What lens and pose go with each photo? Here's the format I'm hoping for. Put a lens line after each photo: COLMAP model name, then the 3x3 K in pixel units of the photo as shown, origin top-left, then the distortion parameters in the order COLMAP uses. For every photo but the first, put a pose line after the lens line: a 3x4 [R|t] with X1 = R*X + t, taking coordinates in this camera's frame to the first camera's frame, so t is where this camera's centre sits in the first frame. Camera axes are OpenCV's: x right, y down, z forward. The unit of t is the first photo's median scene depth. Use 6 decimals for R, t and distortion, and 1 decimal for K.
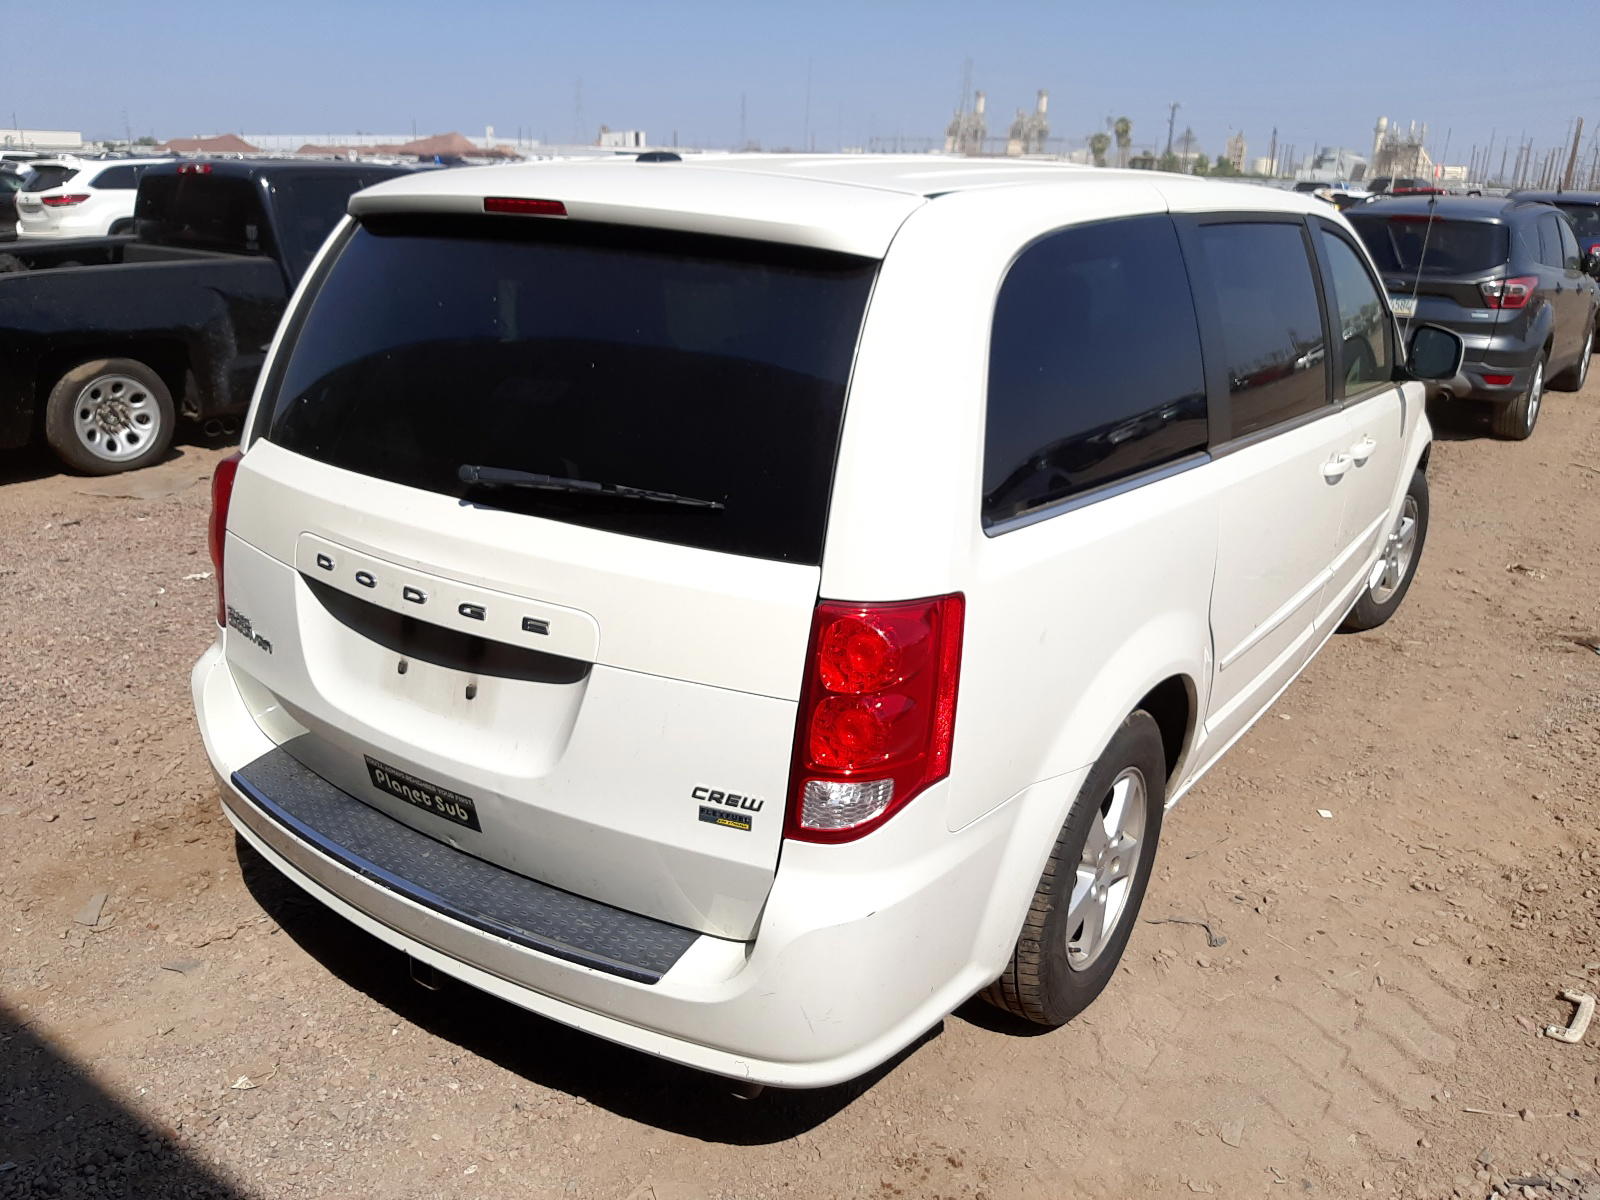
lens RADIAL K [[1230.9, 0, 795.2], [0, 1230.9, 631.2], [0, 0, 1]] dist [0.043218, -0.093271]
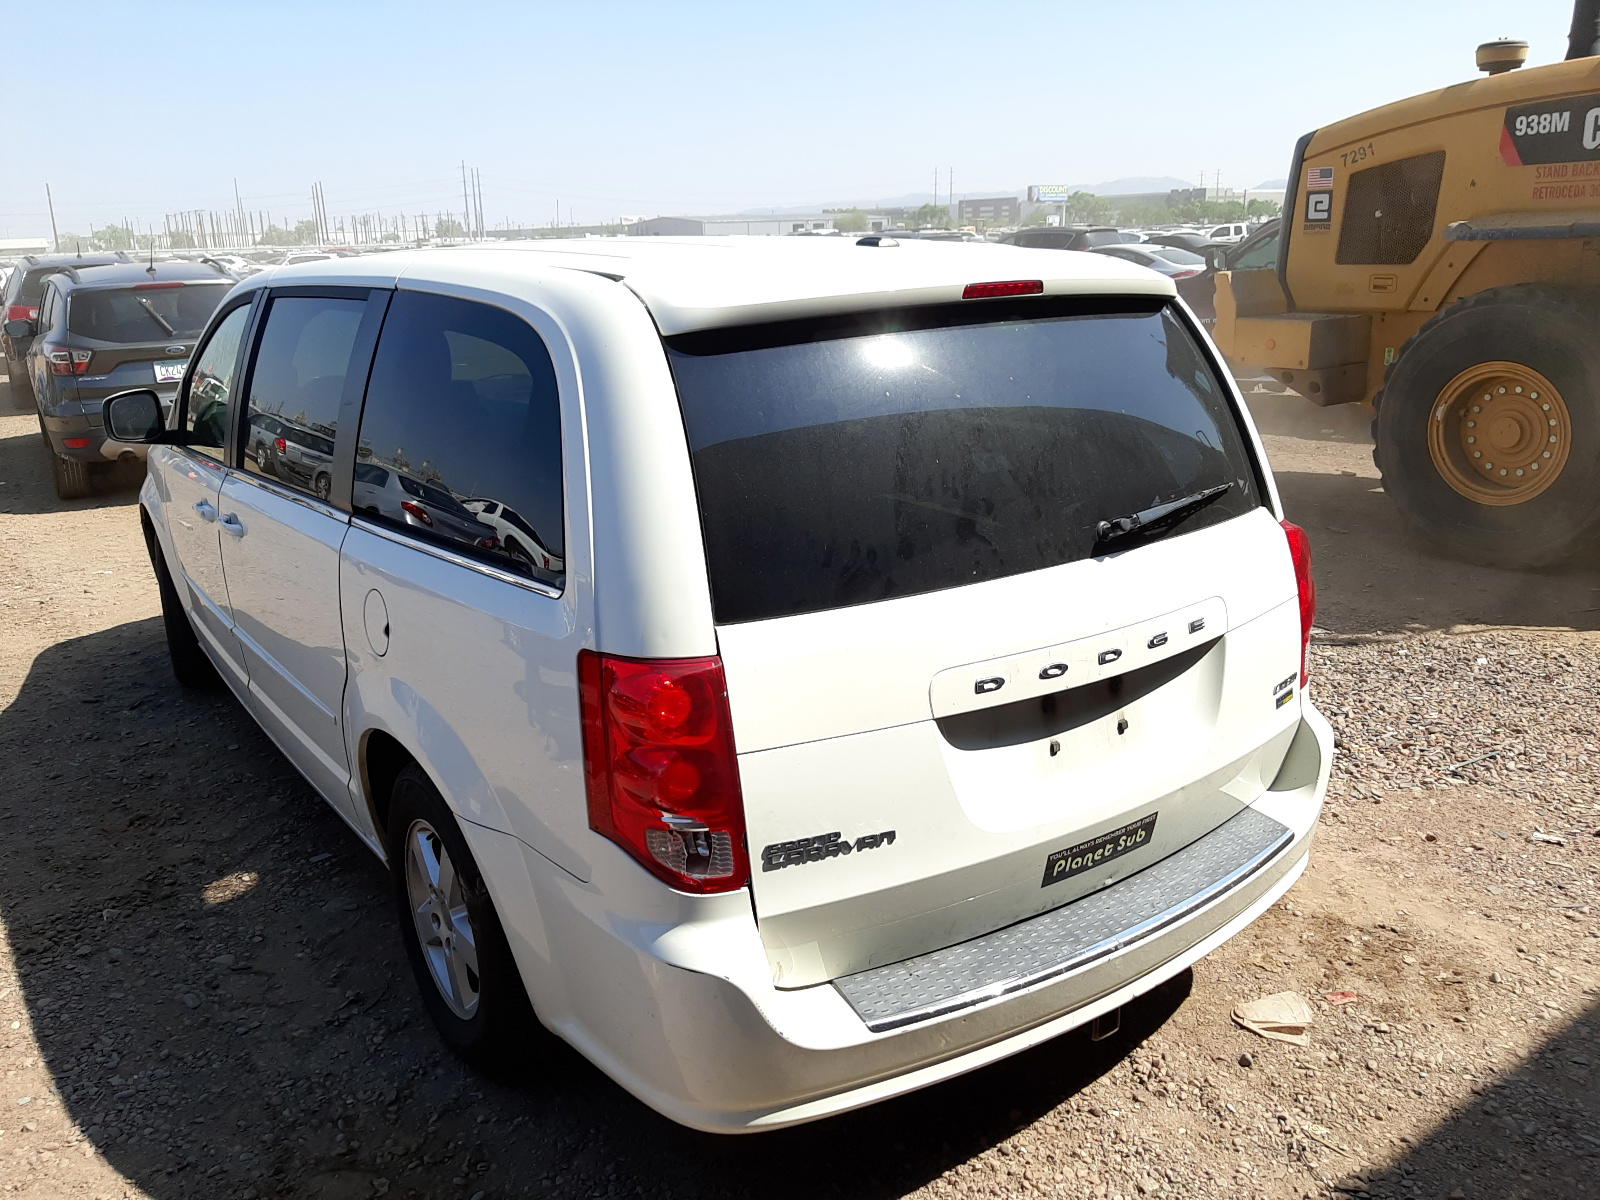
lens RADIAL K [[1230.9, 0, 795.2], [0, 1230.9, 631.2], [0, 0, 1]] dist [0.043218, -0.093271]
pose [[0.366868, -0.321703, 0.872878, -1.265806], [0.361387, 0.913893, 0.184929, -0.325789], [-0.857209, 0.247602, 0.451537, 0.722748]]
